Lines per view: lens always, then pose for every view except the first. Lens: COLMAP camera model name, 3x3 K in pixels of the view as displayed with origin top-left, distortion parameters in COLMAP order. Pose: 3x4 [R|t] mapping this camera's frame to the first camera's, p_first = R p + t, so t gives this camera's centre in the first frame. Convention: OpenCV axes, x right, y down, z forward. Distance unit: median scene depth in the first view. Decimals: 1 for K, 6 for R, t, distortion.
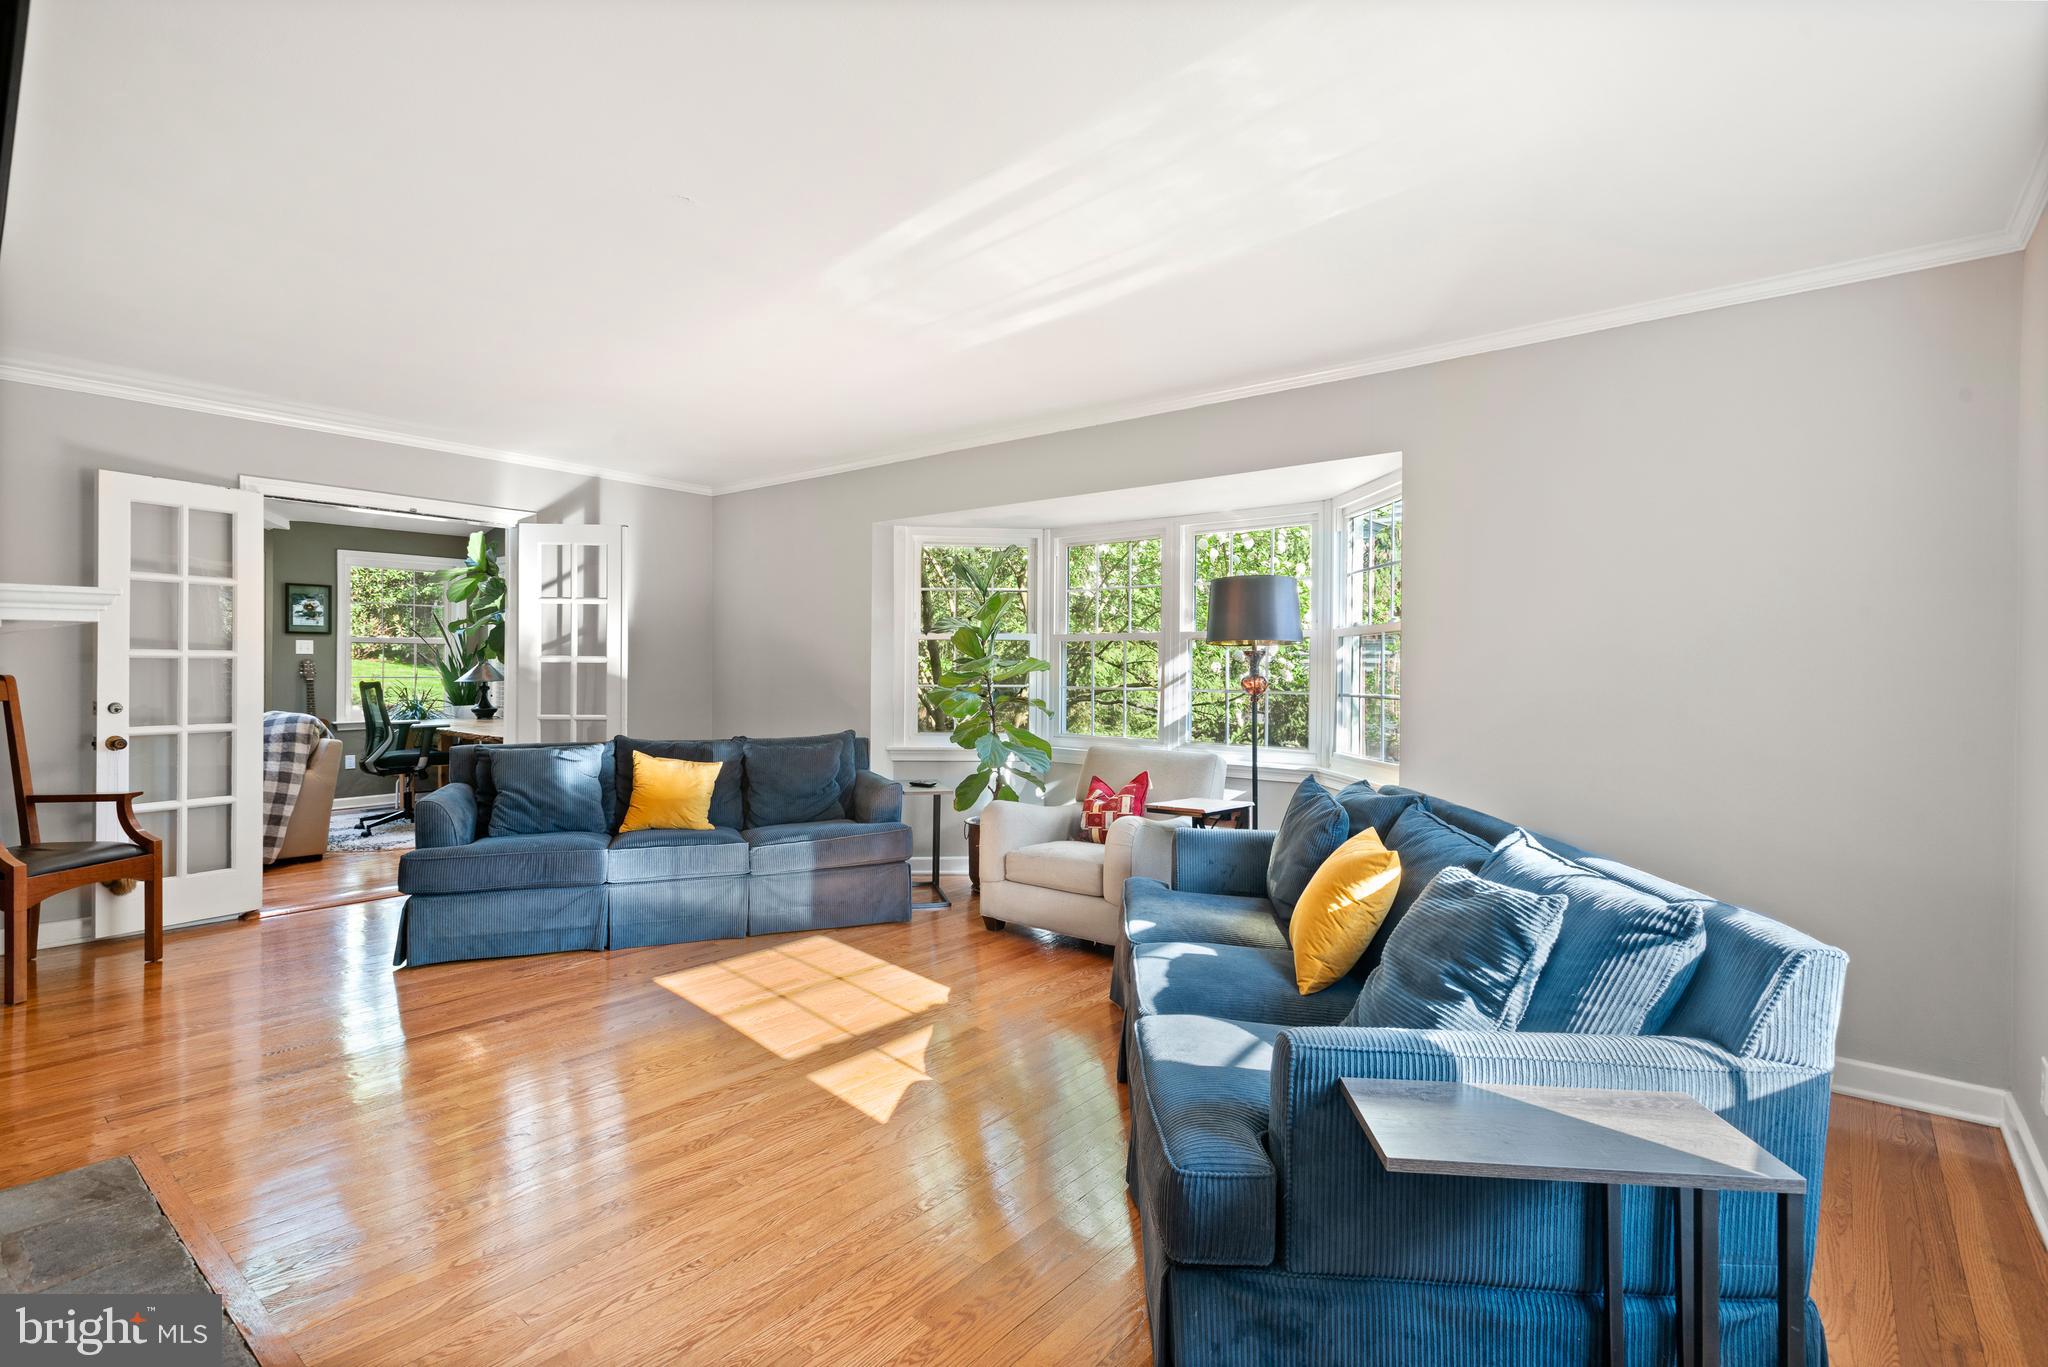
lens RADIAL K [[1006.6, 0, 1018.1], [0, 1006.6, 667.1], [0, 0, 1]] dist [0.009791, -0.001465]
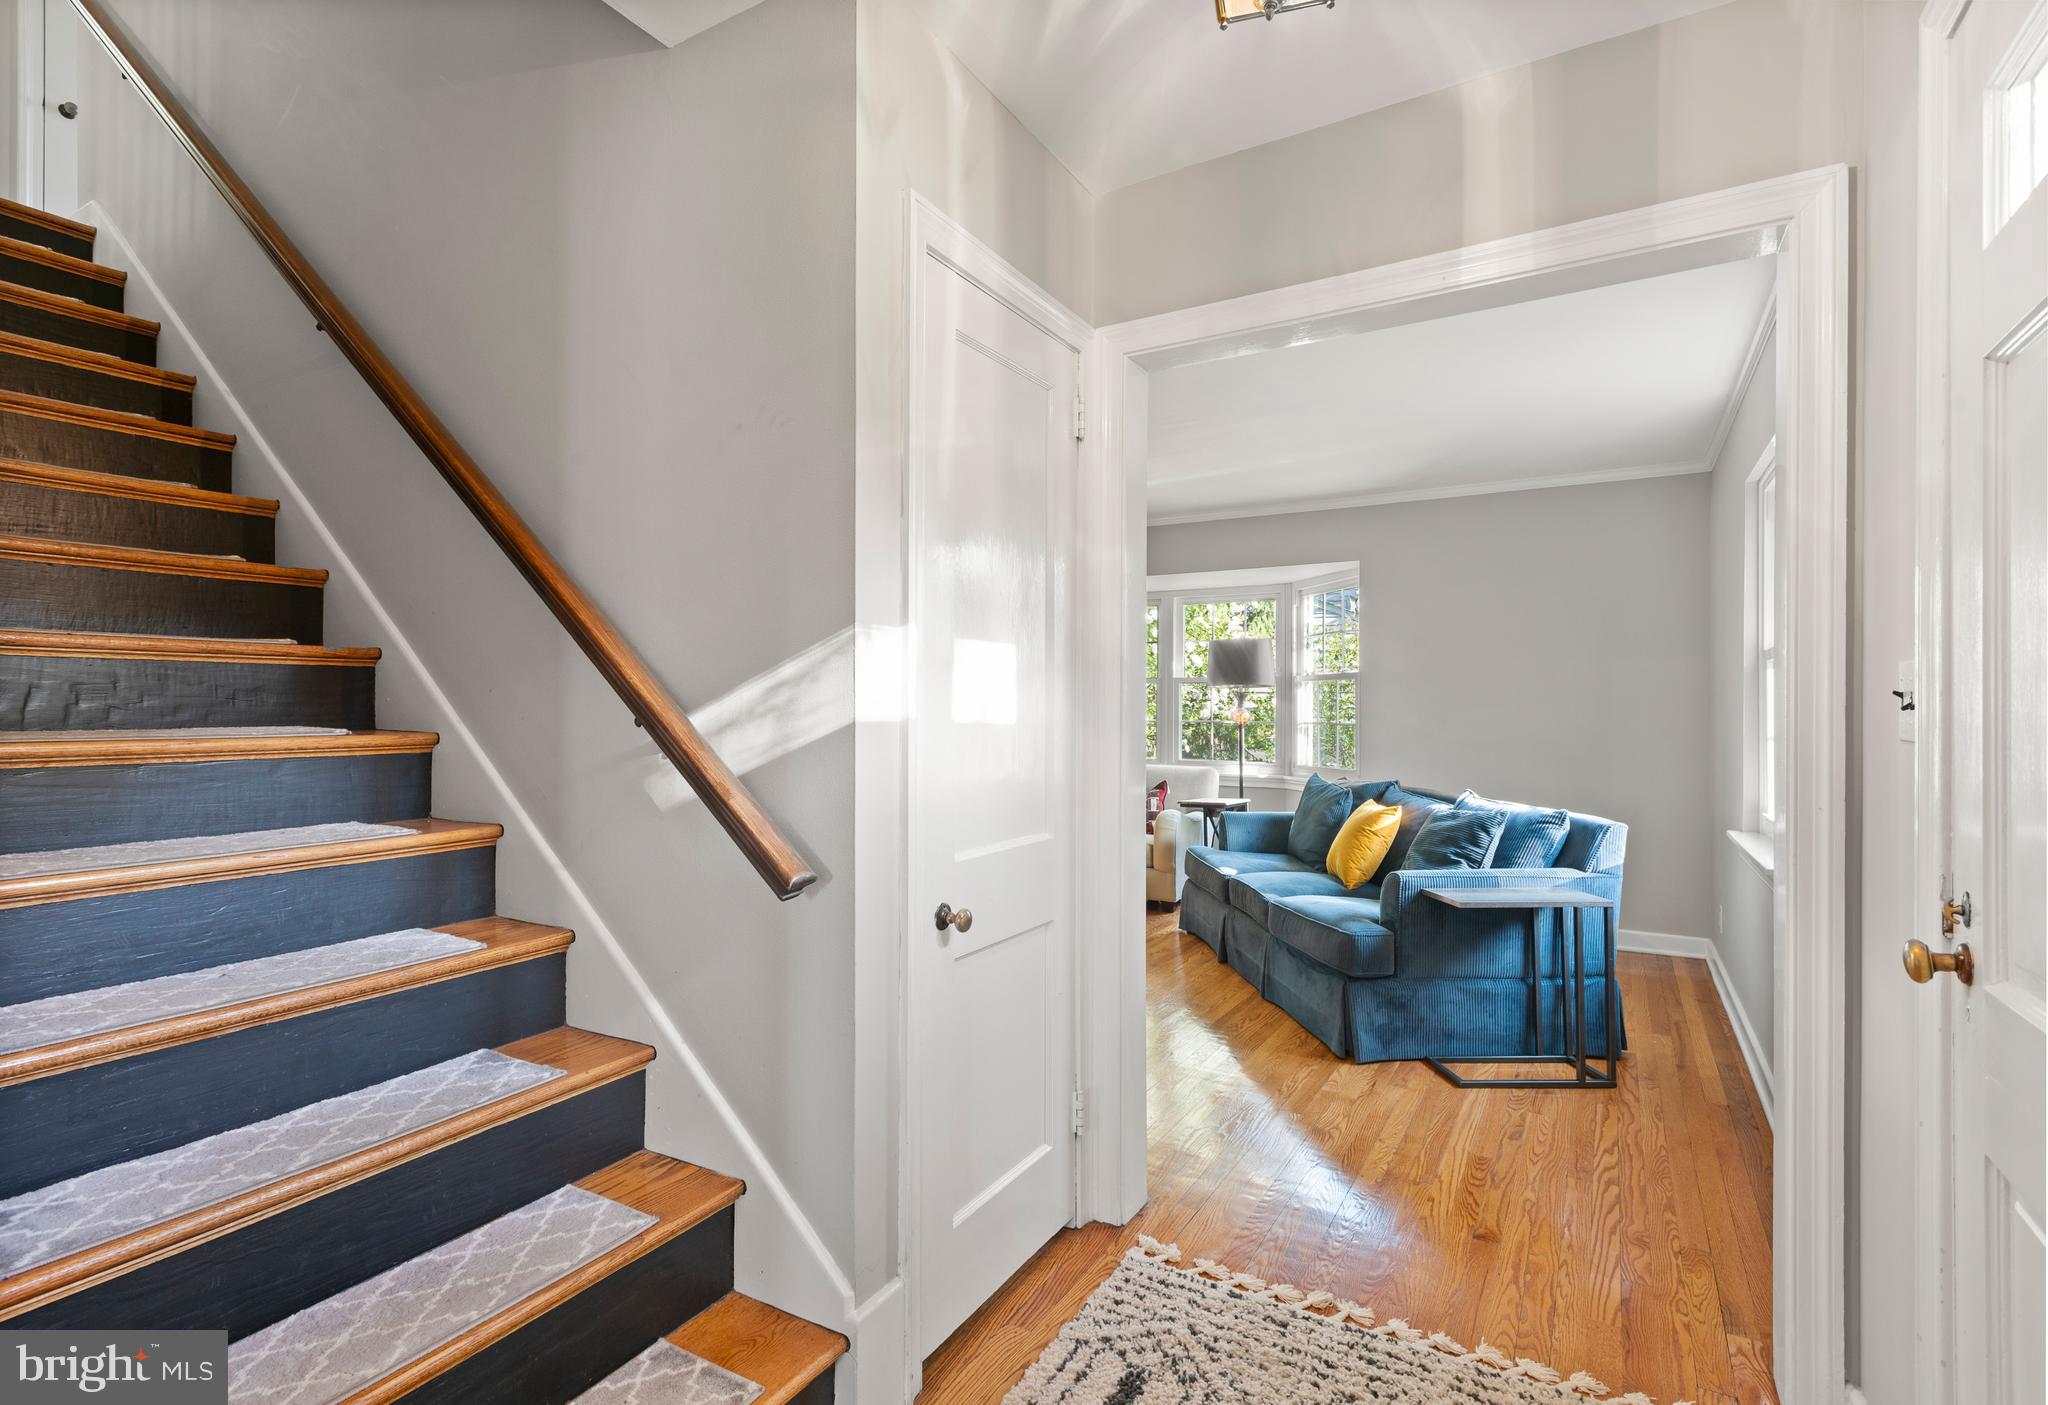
lens RADIAL K [[982.5, 0, 1020.2], [0, 982.5, 707.0], [0, 0, 1]] dist [0.002016, 0.000330]
pose [[0.990919, -0.010835, 0.134025, -0.786566], [0.010822, 0.999941, 0.000822, -0.001898], [-0.134026, 0.000636, 0.990978, -0.955673]]
